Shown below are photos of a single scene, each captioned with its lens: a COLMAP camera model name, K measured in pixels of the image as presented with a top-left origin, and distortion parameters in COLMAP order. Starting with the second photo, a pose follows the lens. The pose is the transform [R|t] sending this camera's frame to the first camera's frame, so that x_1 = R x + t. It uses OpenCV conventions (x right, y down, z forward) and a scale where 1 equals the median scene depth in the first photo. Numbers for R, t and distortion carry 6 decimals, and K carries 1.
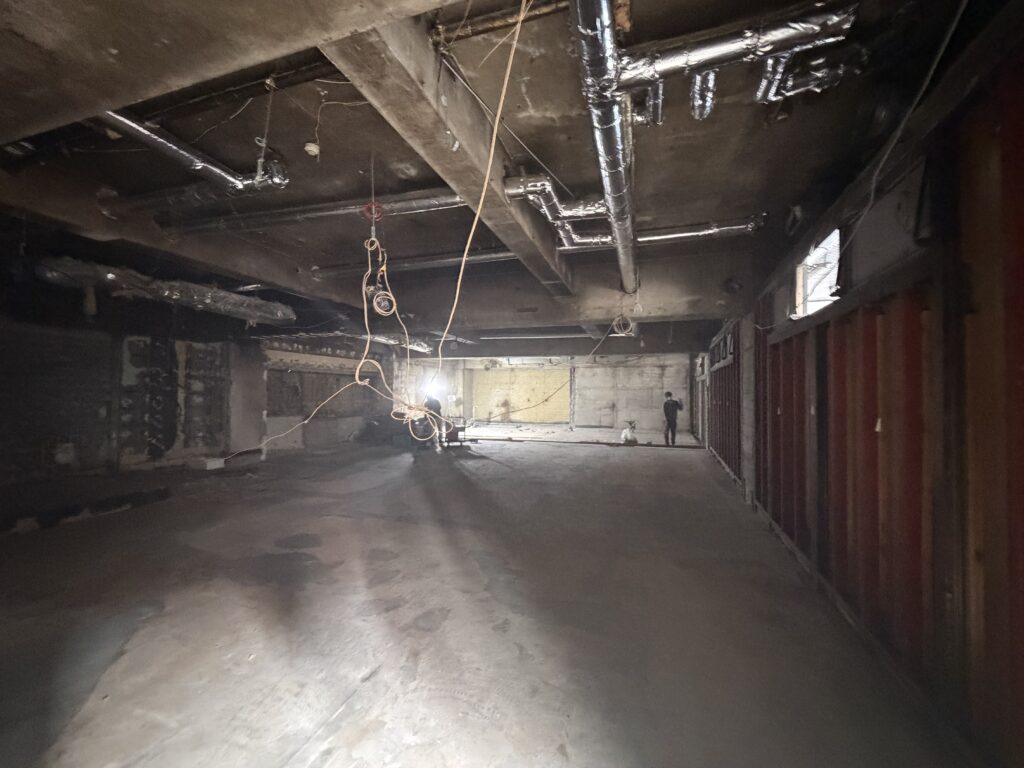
lens RADIAL K [[404.9, 0, 515.4], [0, 404.9, 384.5], [0, 0, 1]] dist [-0.001731, -0.000200]
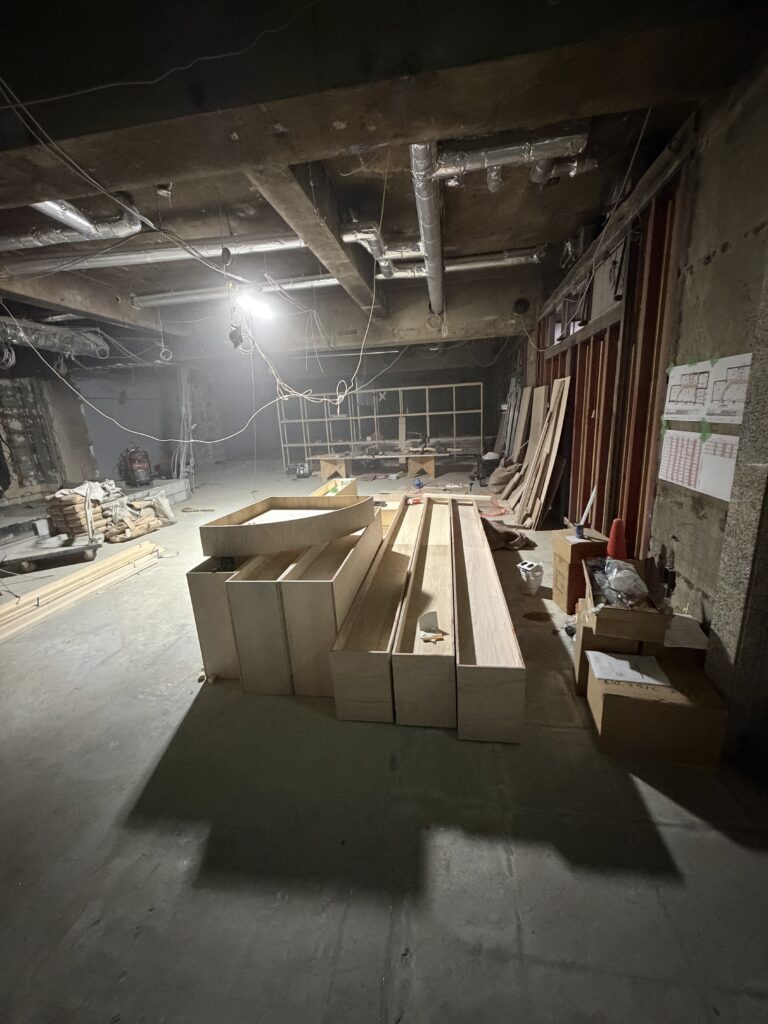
lens RADIAL K [[404.9, 0, 383.5], [0, 404.9, 512.2], [0, 0, 1]] dist [-0.001731, -0.000200]
pose [[0.984930, -0.097981, 0.142526, -0.084339], [0.057649, 0.962914, 0.263578, 0.000217], [-0.163066, -0.251389, 0.954051, -0.205065]]
